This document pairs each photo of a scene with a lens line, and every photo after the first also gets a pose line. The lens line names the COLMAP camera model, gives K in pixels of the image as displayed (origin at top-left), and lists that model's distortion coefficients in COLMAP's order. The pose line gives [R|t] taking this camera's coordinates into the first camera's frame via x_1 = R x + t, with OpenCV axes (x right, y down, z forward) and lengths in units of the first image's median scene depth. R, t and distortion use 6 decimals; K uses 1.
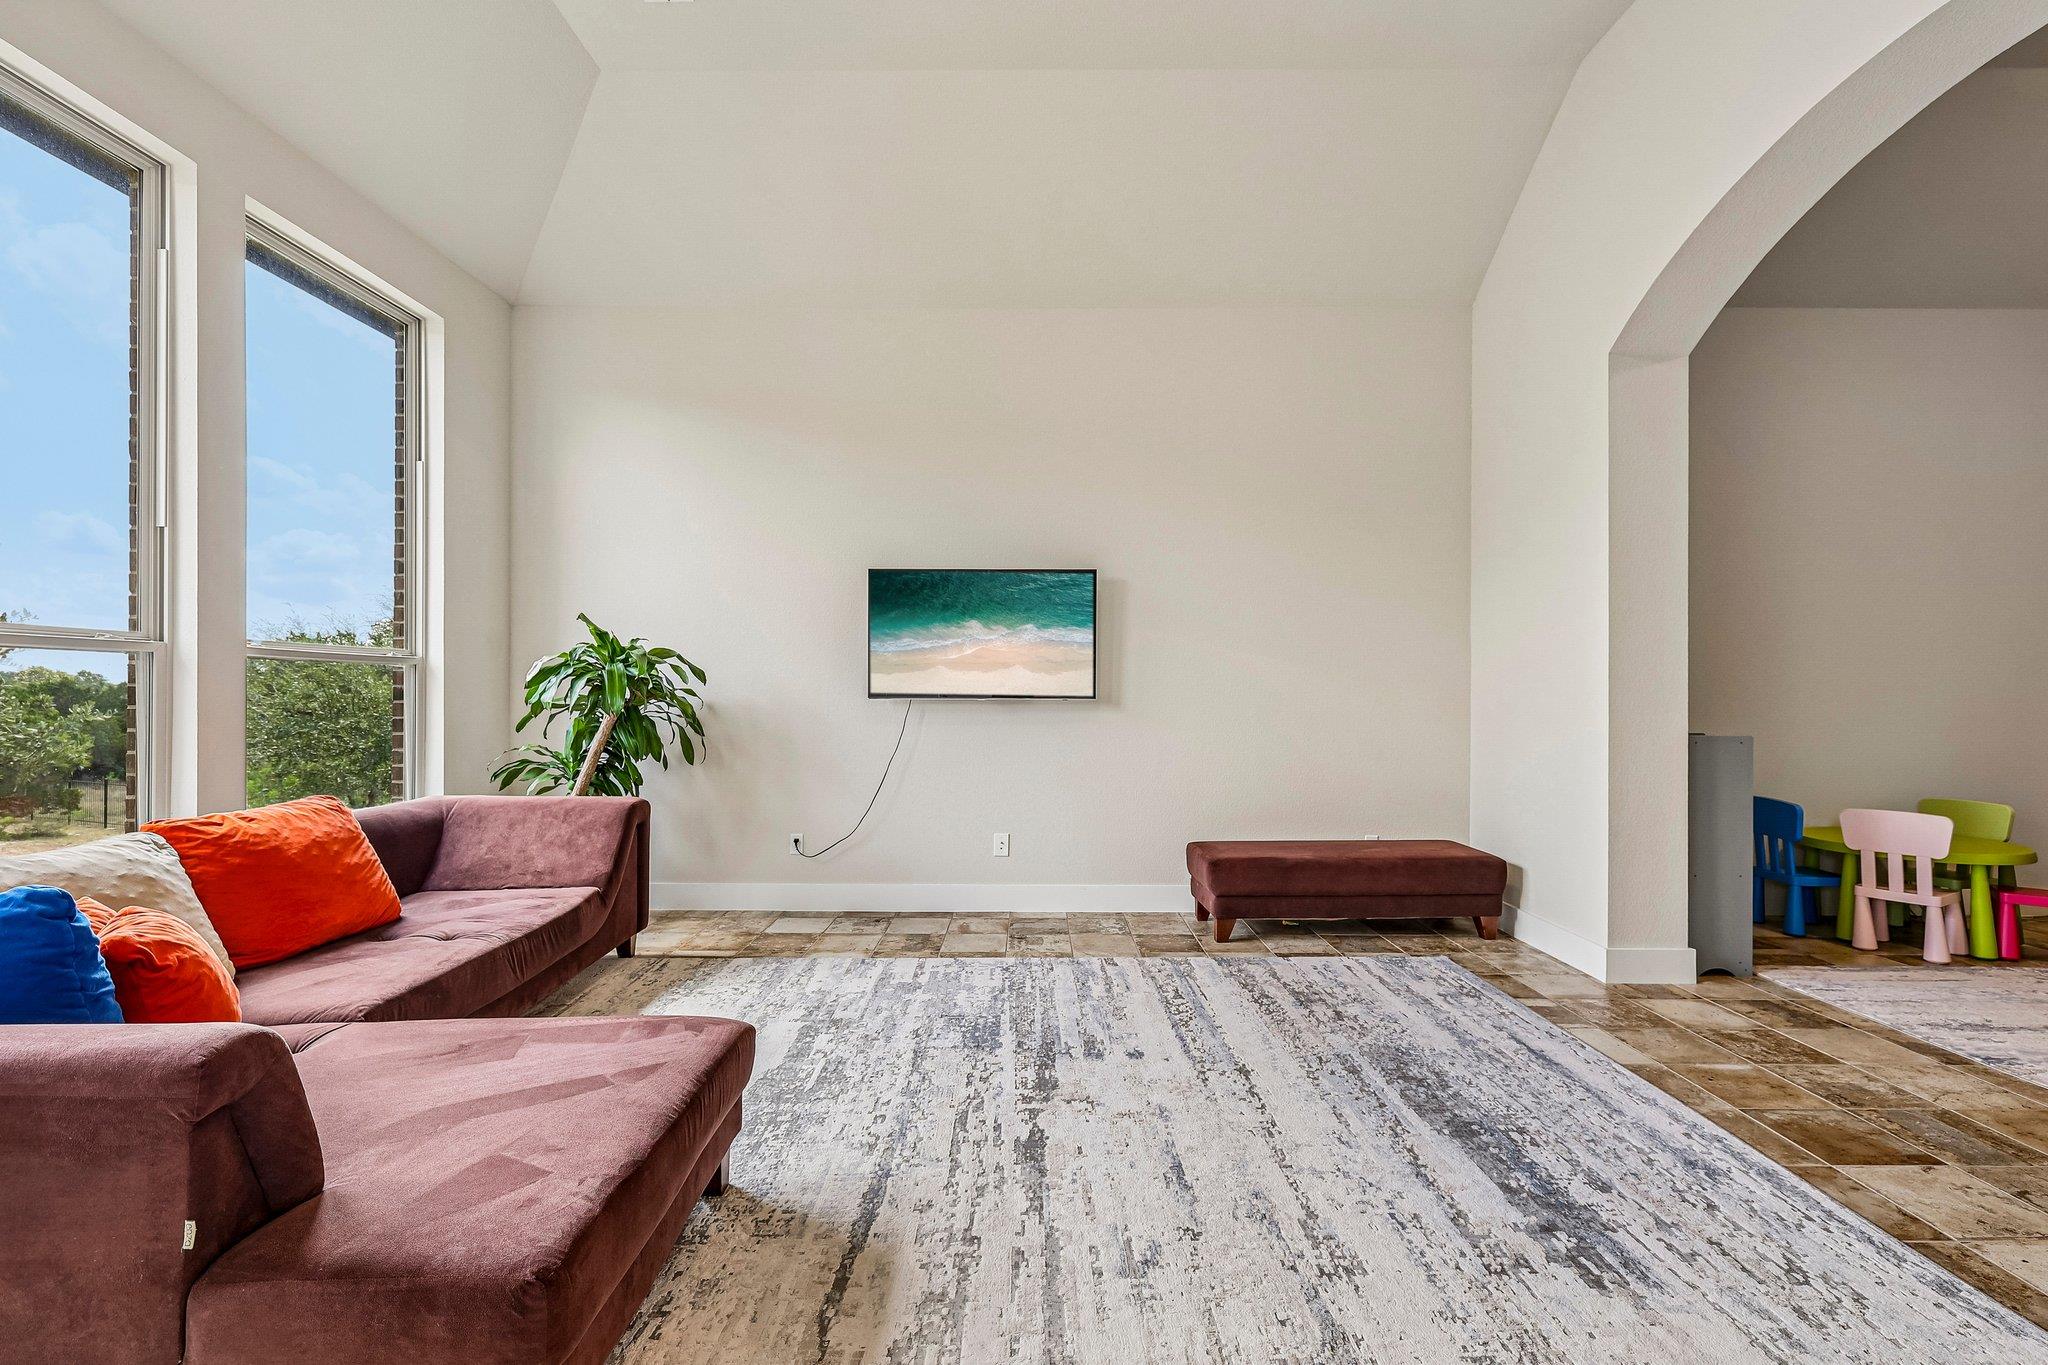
lens RADIAL K [[928.1, 0, 1018.4], [0, 928.1, 686.9], [0, 0, 1]] dist [0.000606, 0.000434]
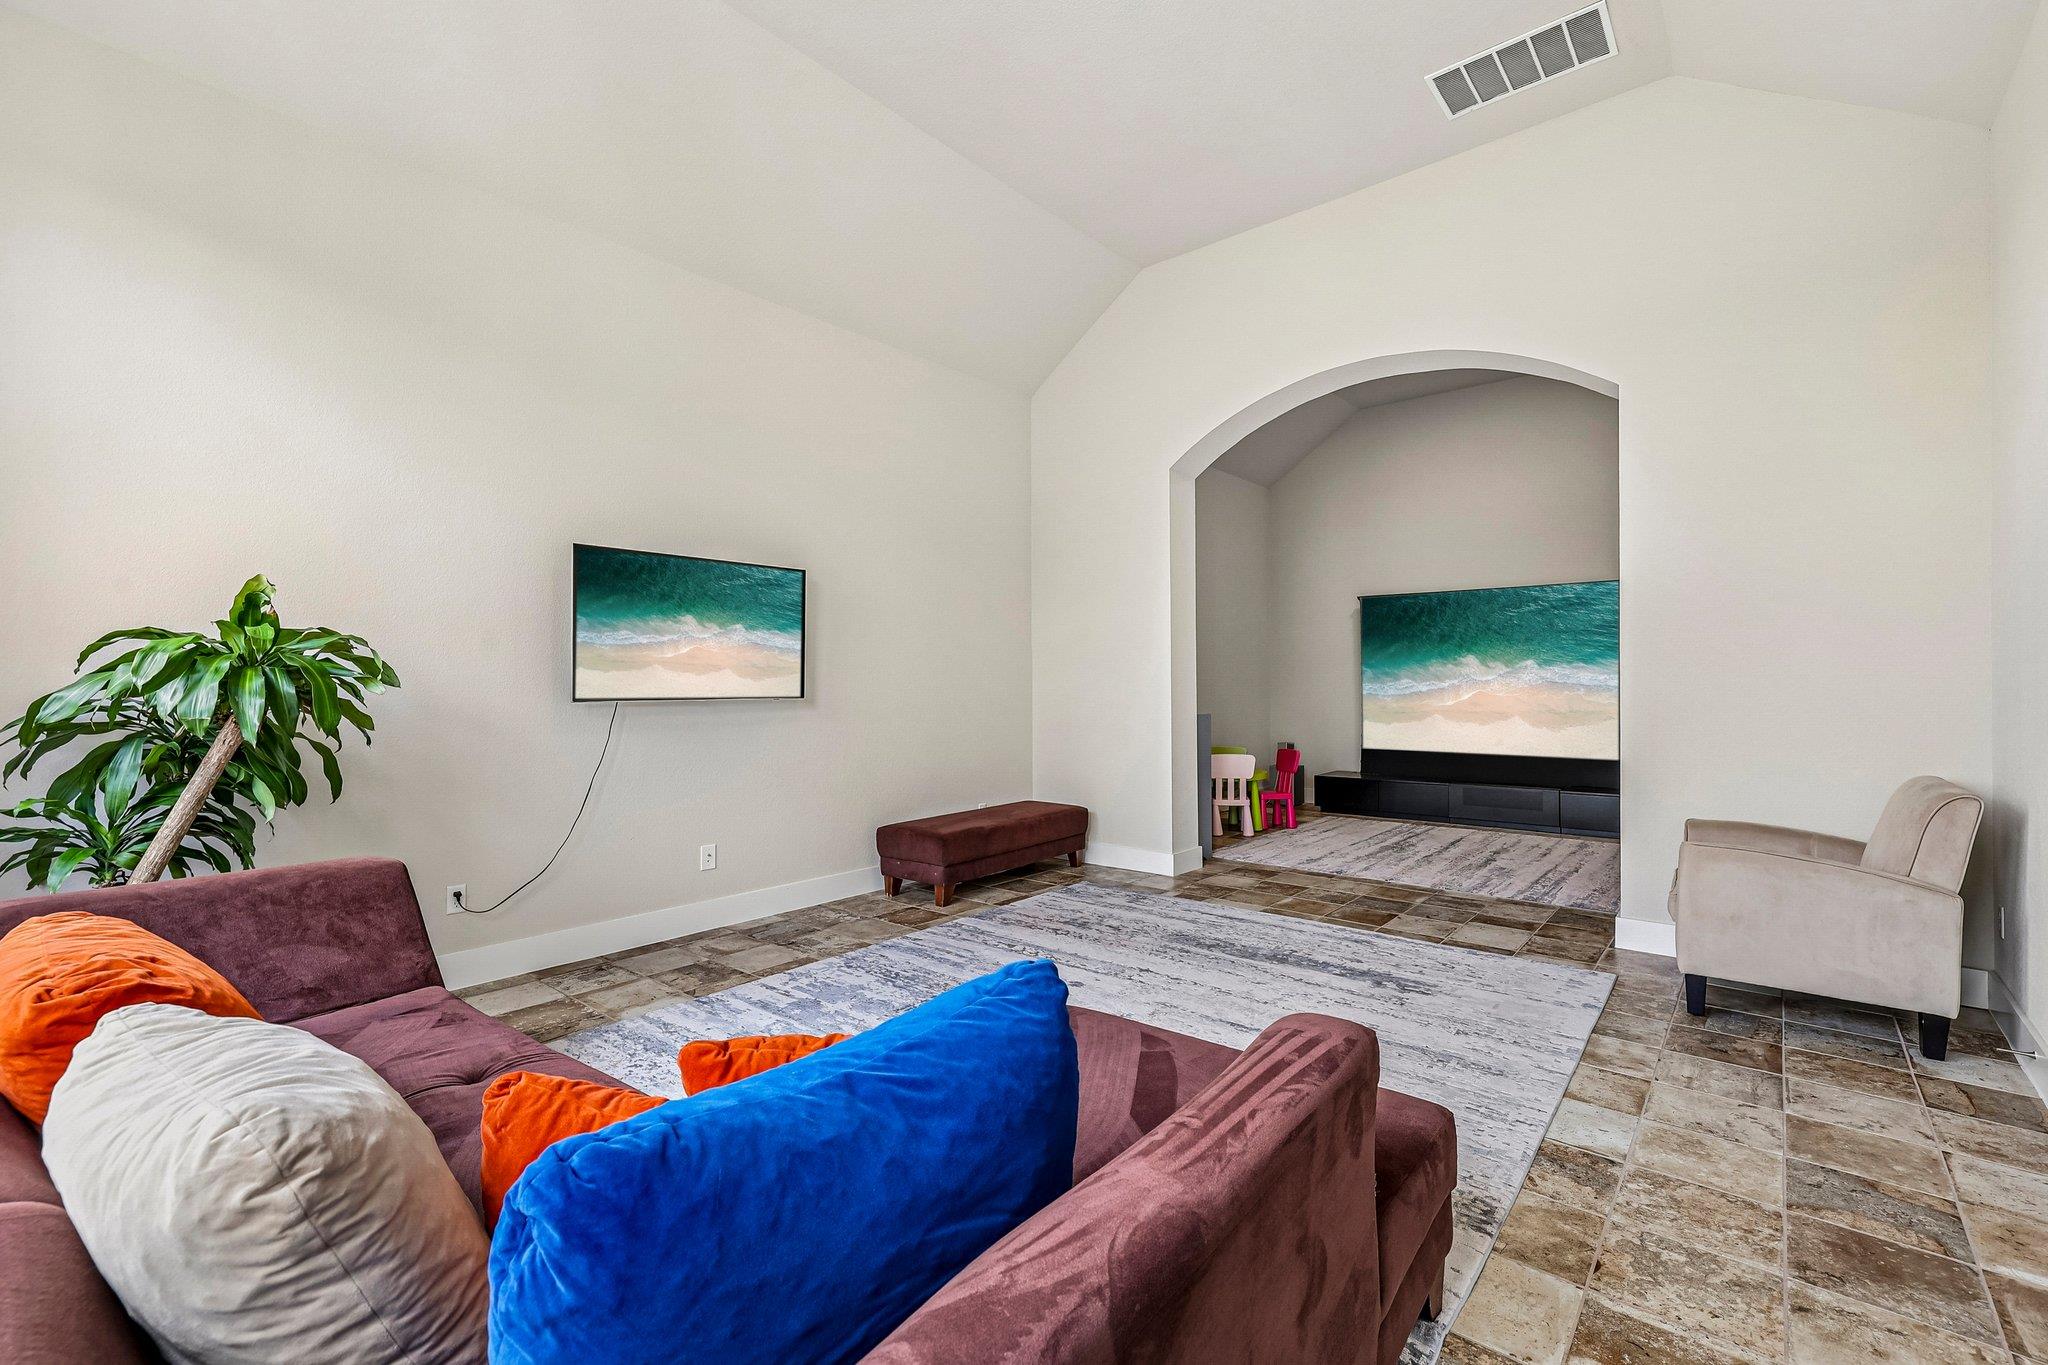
lens RADIAL K [[903.3, 0, 1078.1], [0, 903.3, 686.2], [0, 0, 1]] dist [0.004145, 0.000195]
pose [[0.612870, -0.006677, 0.790155, -0.626312], [0.000394, 0.999967, 0.008144, -0.010069], [-0.790183, -0.004679, 0.612853, 0.194527]]
